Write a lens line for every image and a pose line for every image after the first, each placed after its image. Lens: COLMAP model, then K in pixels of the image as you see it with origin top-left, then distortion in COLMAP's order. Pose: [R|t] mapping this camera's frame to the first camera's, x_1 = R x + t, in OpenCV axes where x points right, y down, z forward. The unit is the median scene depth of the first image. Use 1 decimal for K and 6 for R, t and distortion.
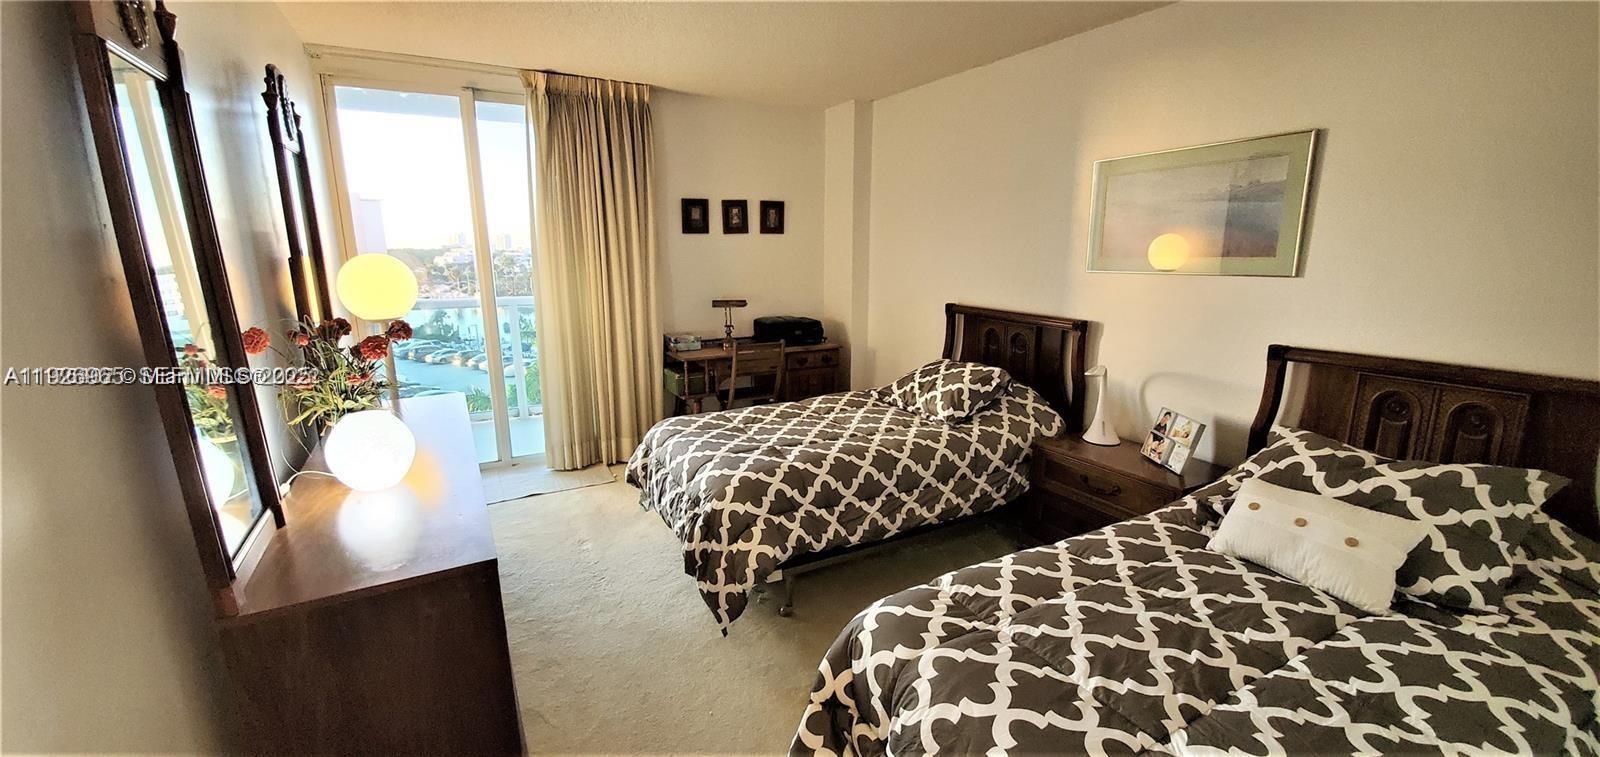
lens RADIAL K [[642.0, 0, 800.0], [0, 642.0, 378.5], [0, 0, 1]] dist [-0.002813, -0.000528]
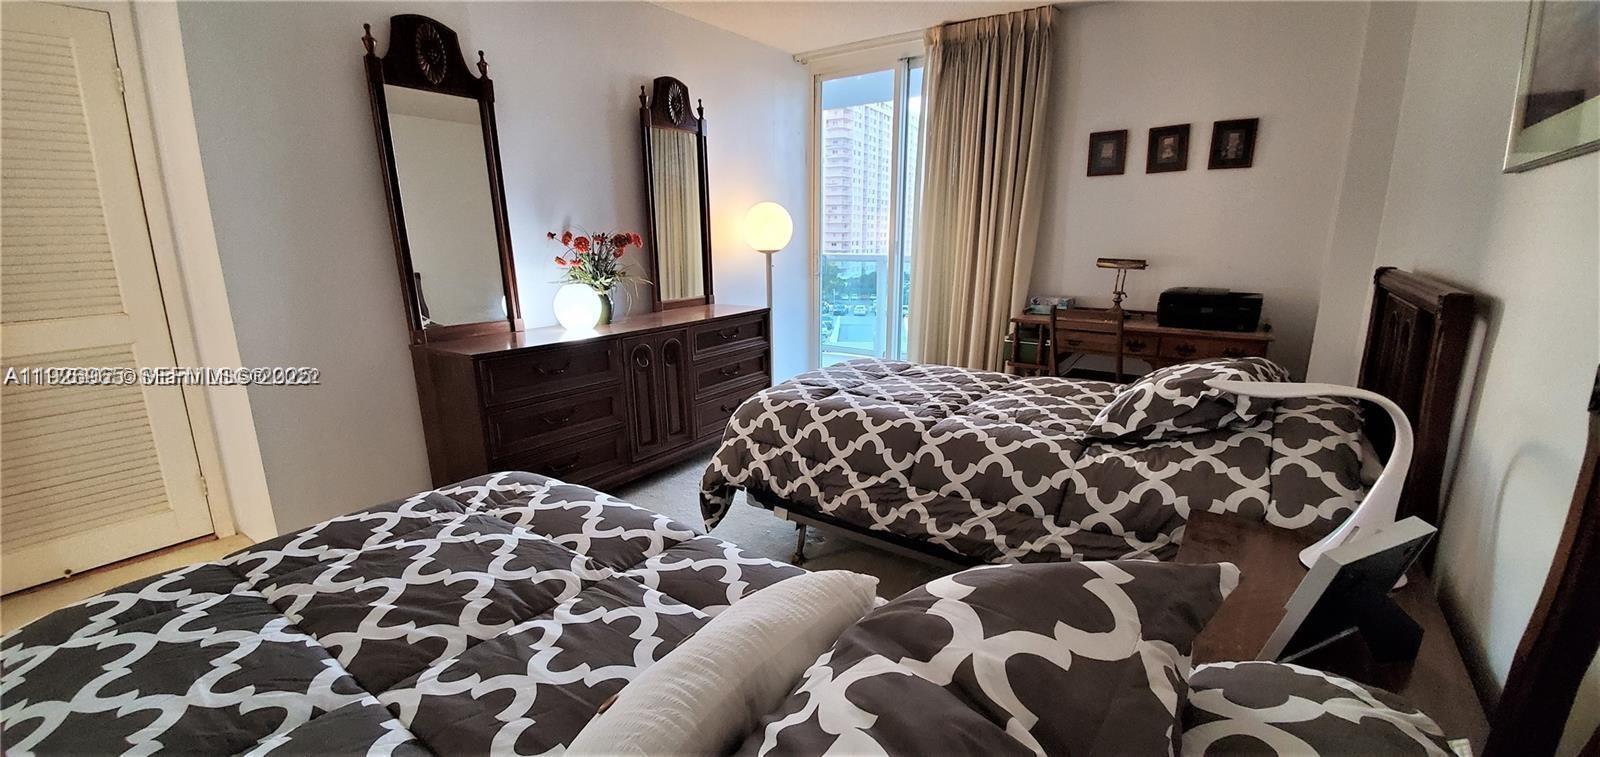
lens RADIAL K [[642.0, 0, 800.0], [0, 642.0, 378.5], [0, 0, 1]] dist [-0.002813, -0.000528]
pose [[0.426611, 0.194626, -0.883246, 0.513818], [-0.180789, 0.975214, 0.127569, -0.010846], [0.886182, 0.105259, 0.451223, 0.373141]]
